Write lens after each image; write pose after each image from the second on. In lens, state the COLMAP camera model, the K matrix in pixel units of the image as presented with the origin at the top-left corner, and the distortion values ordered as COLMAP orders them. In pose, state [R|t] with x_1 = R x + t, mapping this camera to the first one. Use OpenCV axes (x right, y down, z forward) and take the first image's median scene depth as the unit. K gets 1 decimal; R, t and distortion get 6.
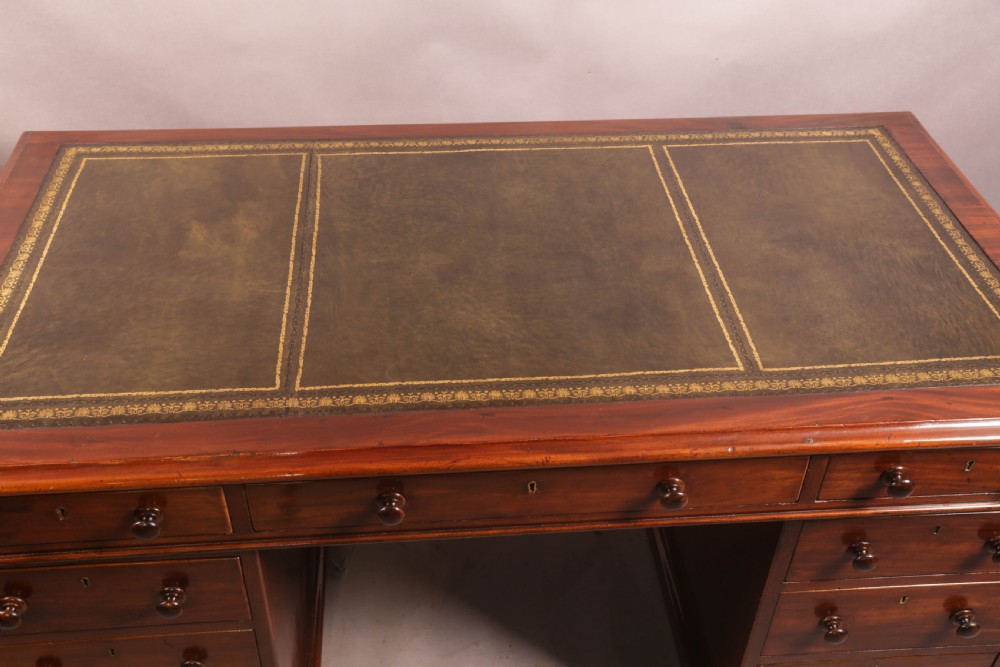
lens RADIAL K [[1018.7, 0, 502.1], [0, 1018.7, 331.7], [0, 0, 1]] dist [0.028110, 0.000000]
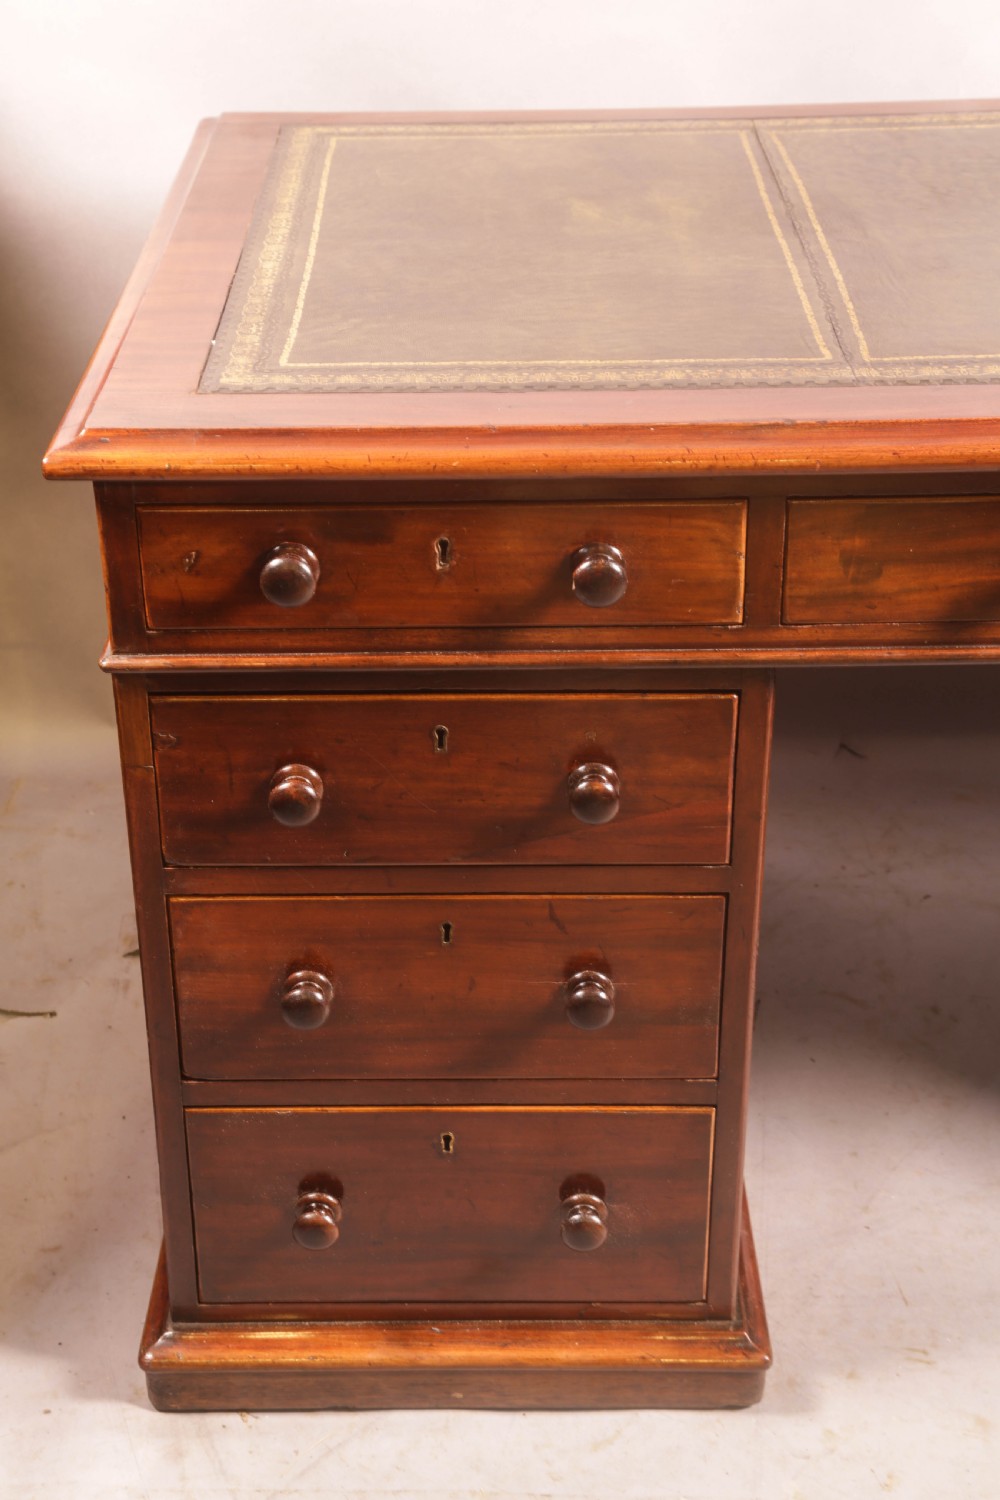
lens RADIAL K [[2218.9, 0, 485.3], [0, 2218.9, 744.7], [0, 0, 1]] dist [0.144638, 0.000000]
pose [[0.994791, 0.013655, -0.101018, -0.249217], [-0.031004, 0.984570, -0.172226, 0.406923], [0.097108, 0.174460, 0.979864, -0.093228]]
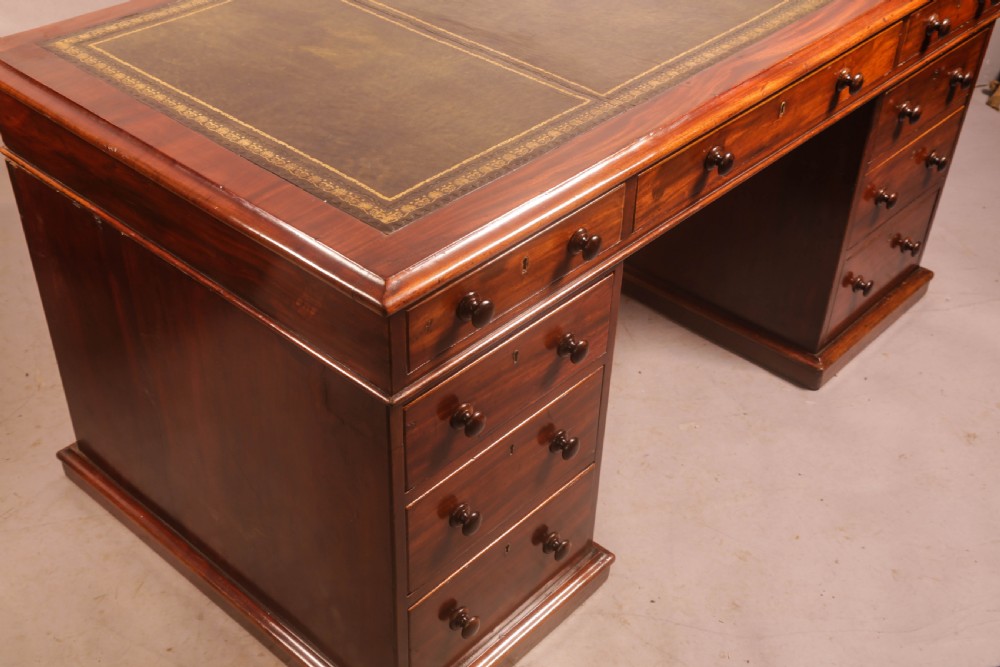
lens RADIAL K [[1158.8, 0, 499.7], [0, 1158.8, 334.1], [0, 0, 1]] dist [0.079411, 0.000000]
pose [[0.738878, -0.411825, 0.533347, -0.919809], [0.419538, 0.900534, 0.114138, 0.086498], [-0.527301, 0.139425, 0.838161, 0.074670]]
